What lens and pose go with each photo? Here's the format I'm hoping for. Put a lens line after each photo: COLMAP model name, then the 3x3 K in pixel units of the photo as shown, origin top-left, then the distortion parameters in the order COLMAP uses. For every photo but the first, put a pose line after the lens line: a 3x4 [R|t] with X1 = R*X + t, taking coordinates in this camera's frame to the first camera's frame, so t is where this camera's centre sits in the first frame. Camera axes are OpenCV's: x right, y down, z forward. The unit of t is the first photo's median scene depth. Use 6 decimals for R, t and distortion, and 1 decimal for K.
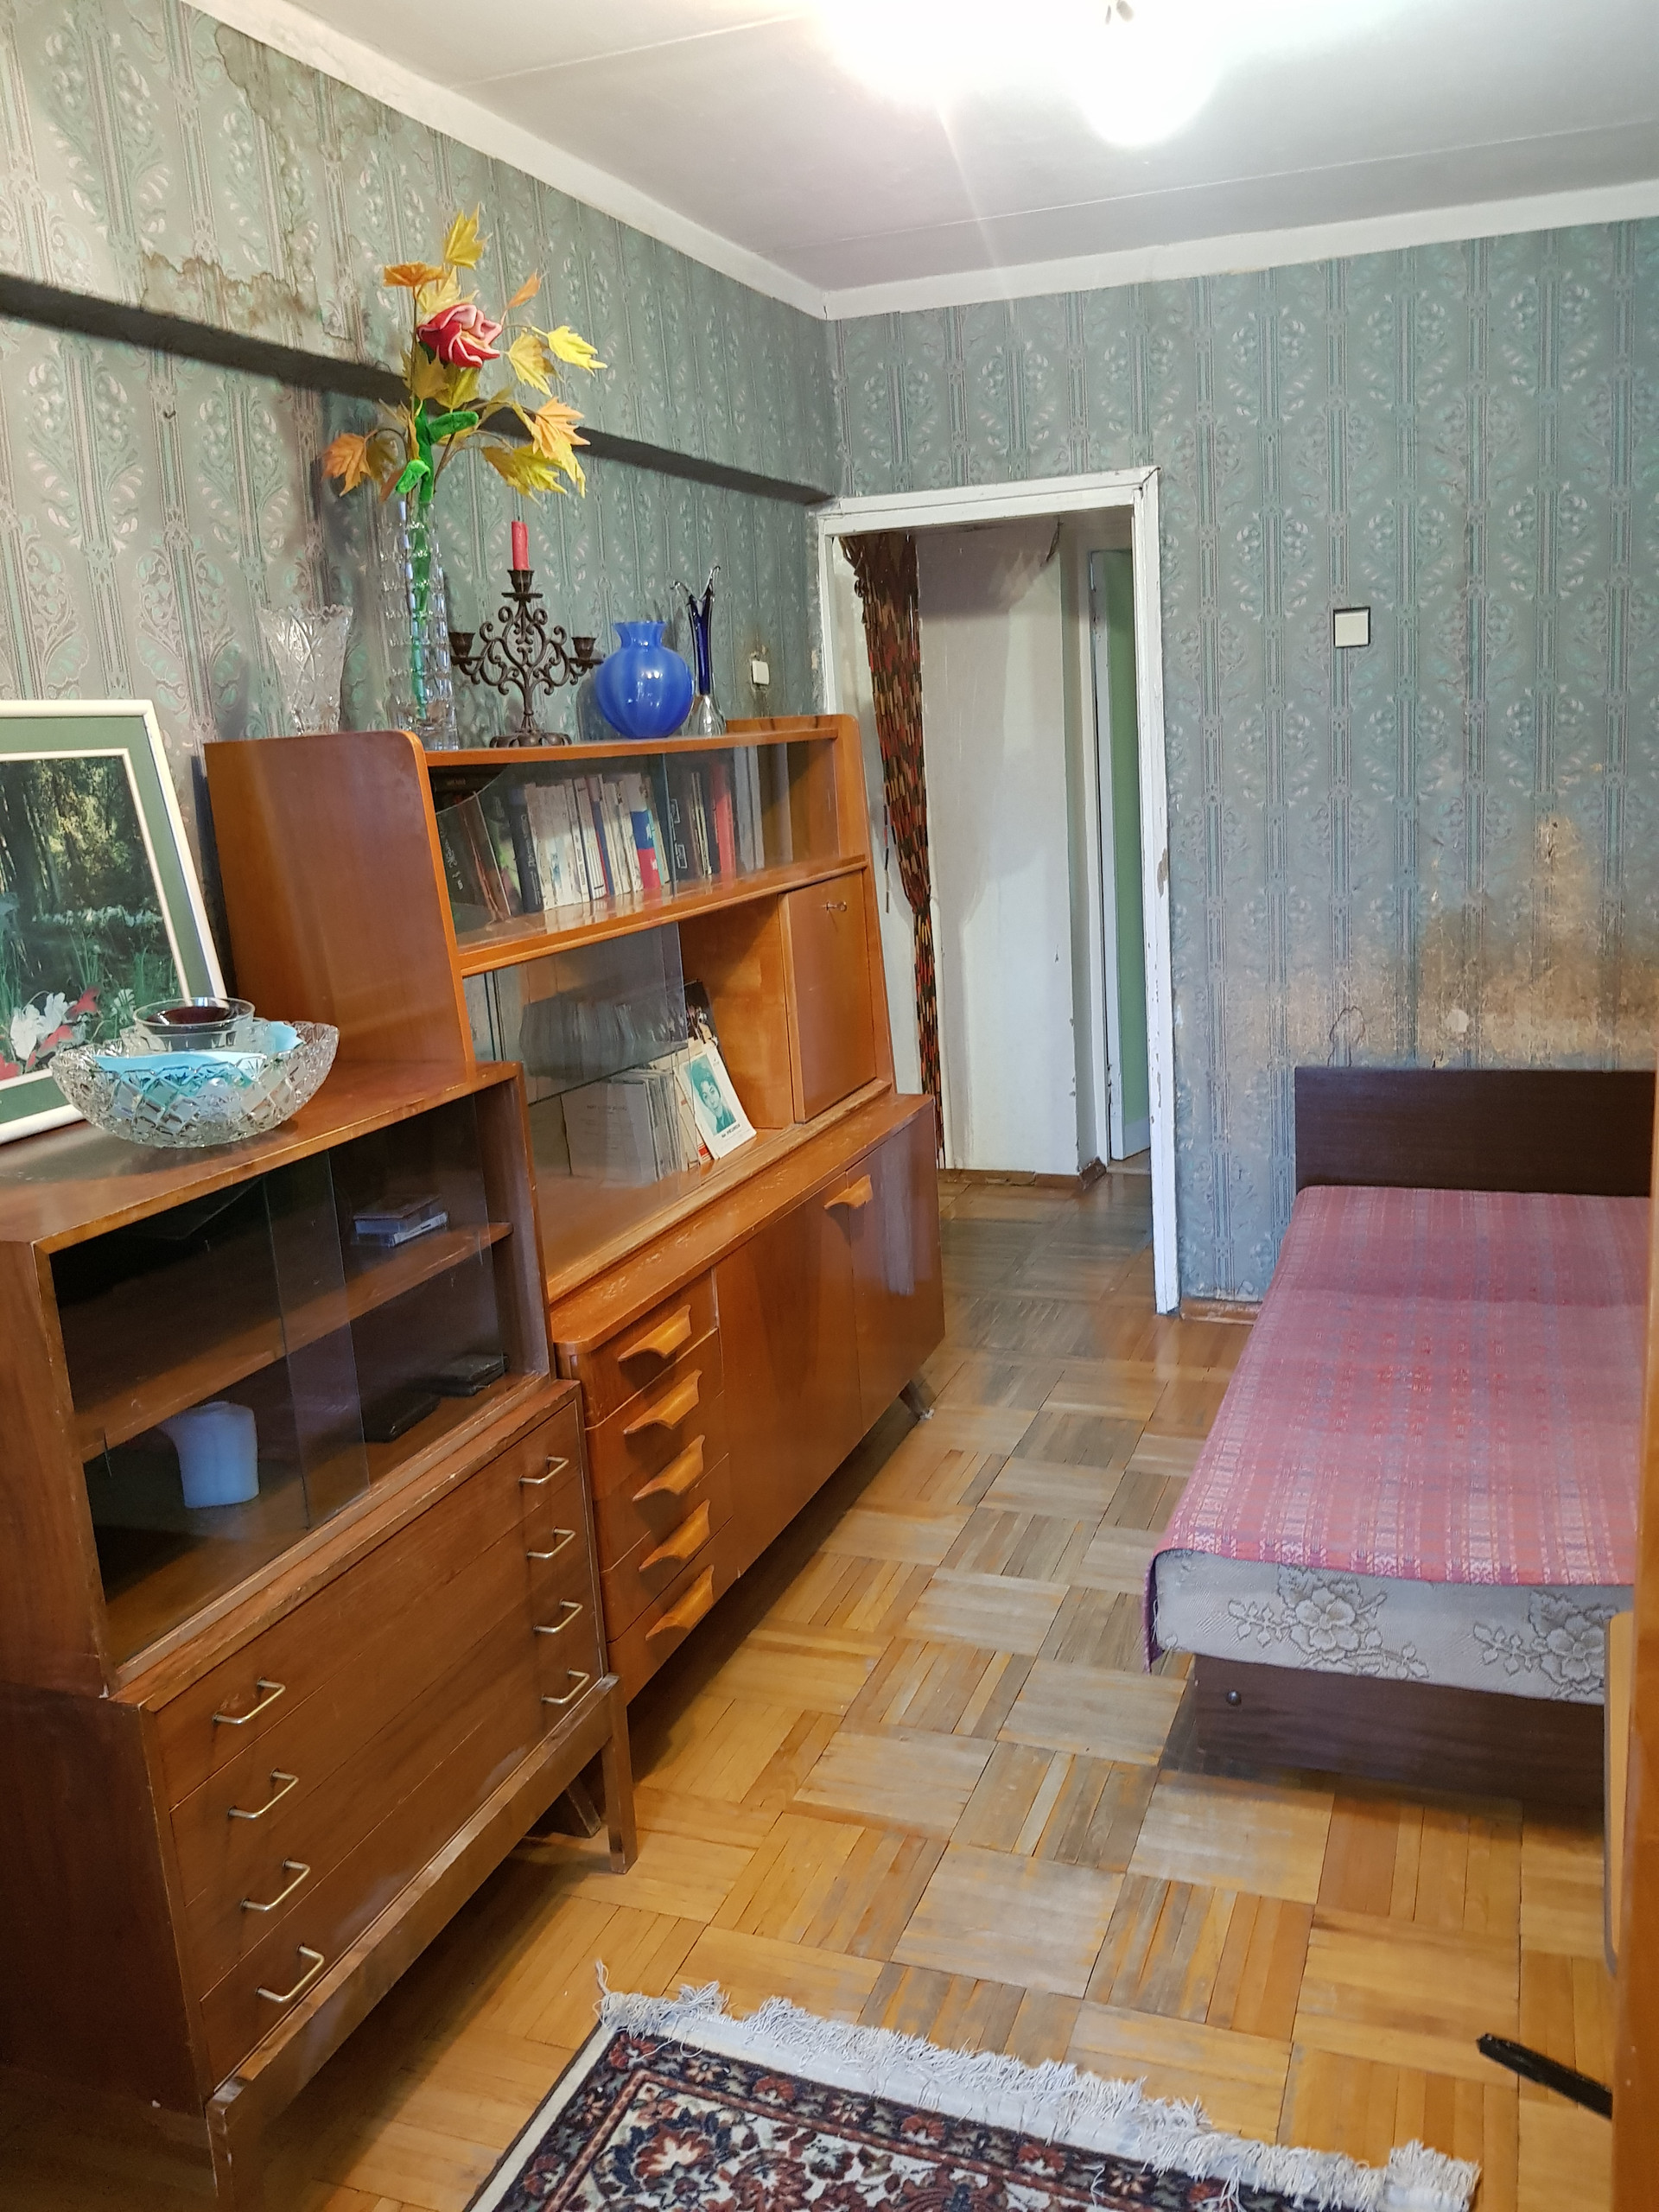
lens RADIAL K [[1756.0, 0, 849.5], [0, 1756.0, 1100.1], [0, 0, 1]] dist [0.083340, -0.143223]
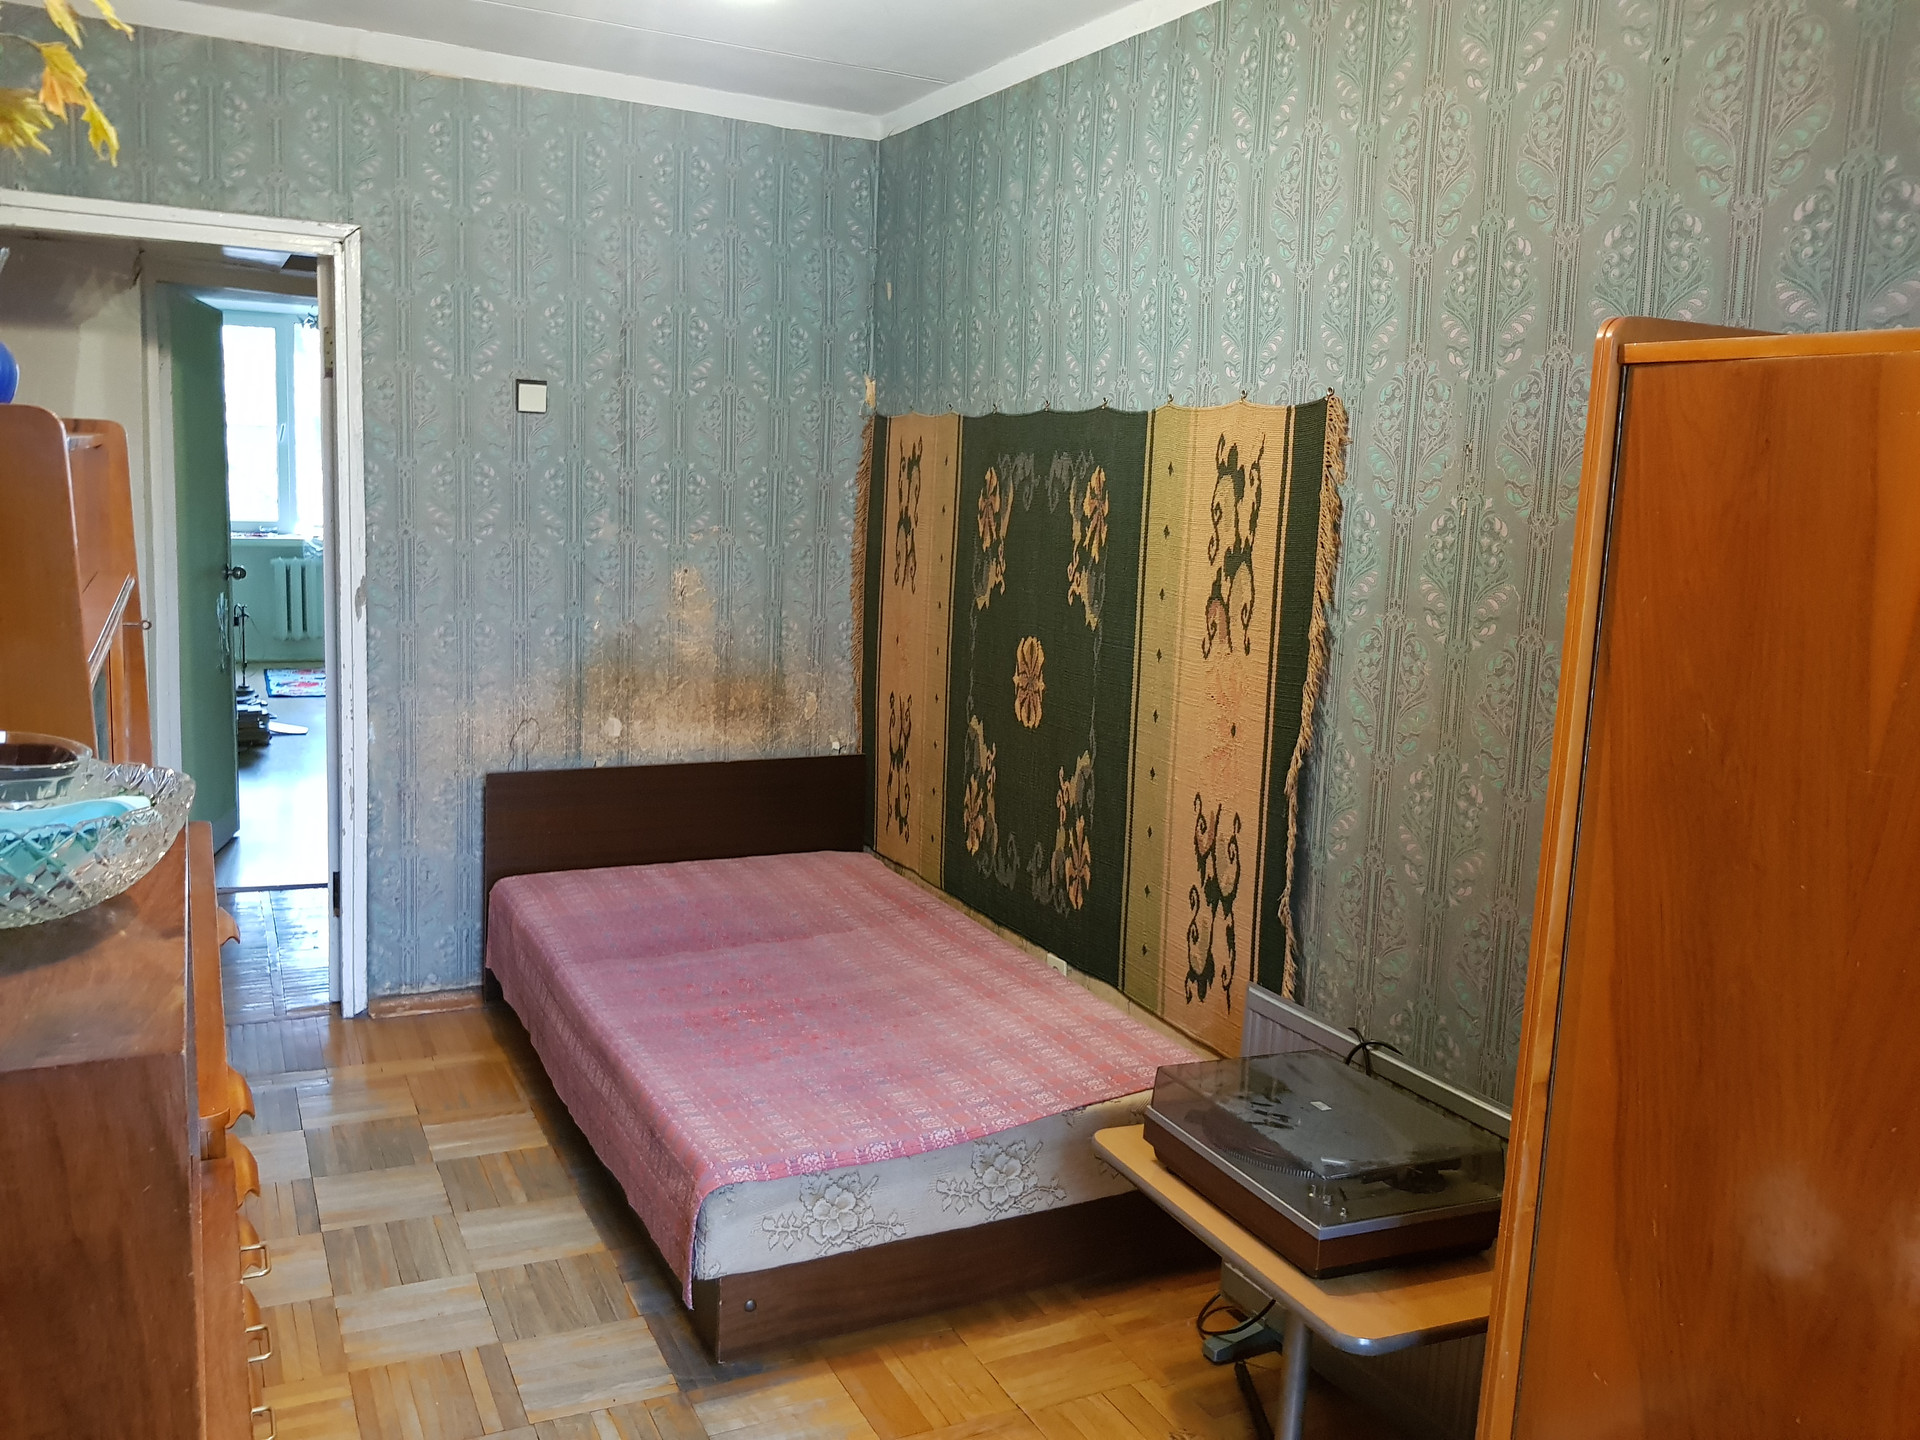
lens RADIAL K [[1524.2, 0, 970.5], [0, 1524.2, 701.8], [0, 0, 1]] dist [0.083340, -0.143223]
pose [[0.691543, -0.022857, 0.721973, -0.253251], [0.069732, 0.996943, -0.035230, -0.008679], [-0.718961, 0.074708, 0.691023, 0.101692]]
